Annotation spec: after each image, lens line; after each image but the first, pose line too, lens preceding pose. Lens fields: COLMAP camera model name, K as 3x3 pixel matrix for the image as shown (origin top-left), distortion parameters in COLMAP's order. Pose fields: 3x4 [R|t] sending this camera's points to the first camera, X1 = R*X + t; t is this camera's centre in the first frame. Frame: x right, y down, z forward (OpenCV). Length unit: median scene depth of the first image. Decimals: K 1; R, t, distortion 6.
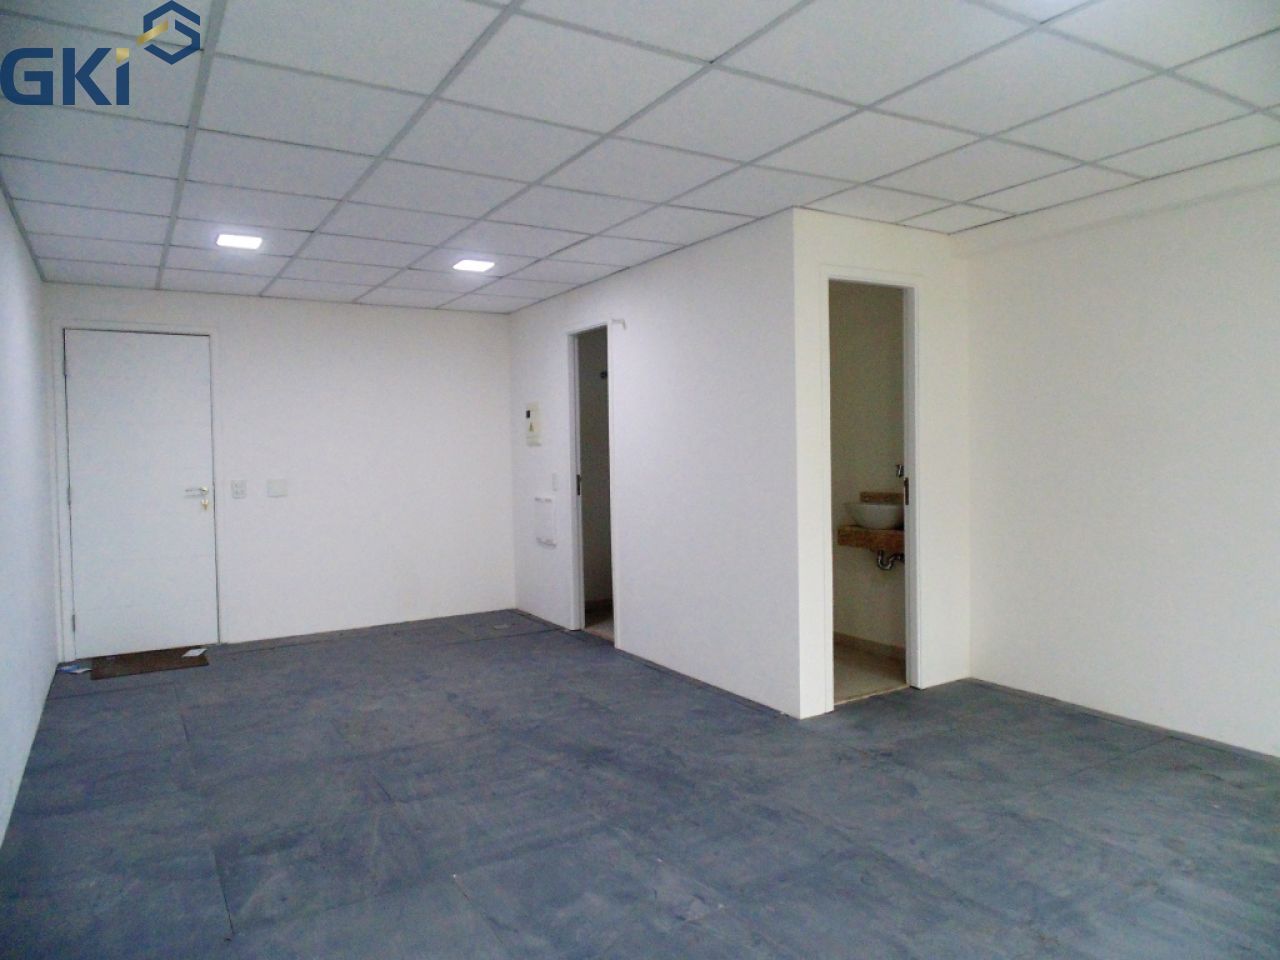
lens RADIAL K [[853.9, 0, 653.3], [0, 853.9, 476.1], [0, 0, 1]] dist [-0.015882, 0.001828]
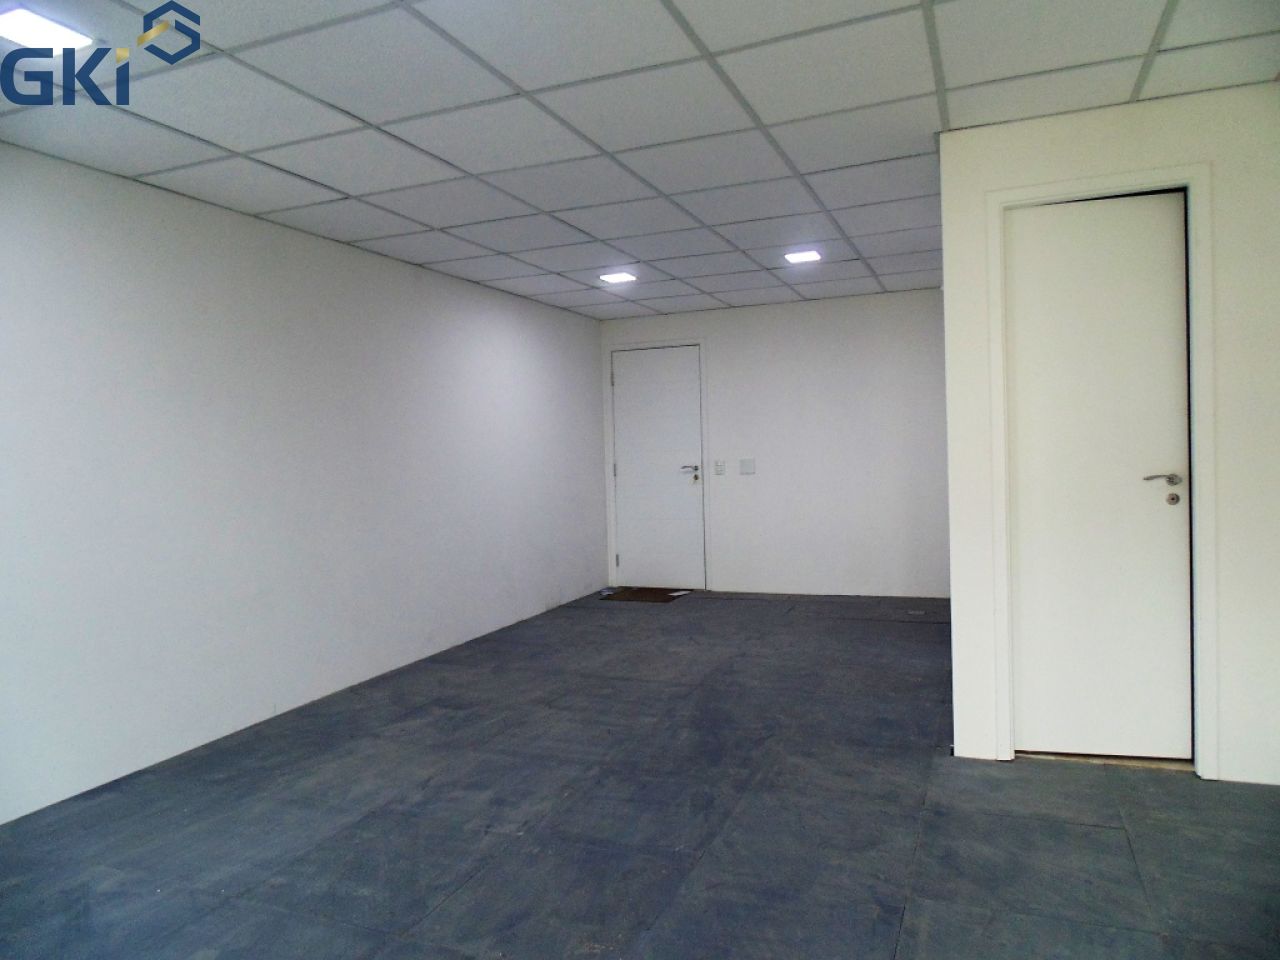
lens RADIAL K [[853.9, 0, 651.0], [0, 853.9, 478.8], [0, 0, 1]] dist [-0.015882, 0.001828]
pose [[0.586016, 0.027276, -0.809840, 0.807245], [-0.005619, 0.999546, 0.029599, -0.006930], [0.810280, -0.012795, 0.585903, 0.346848]]
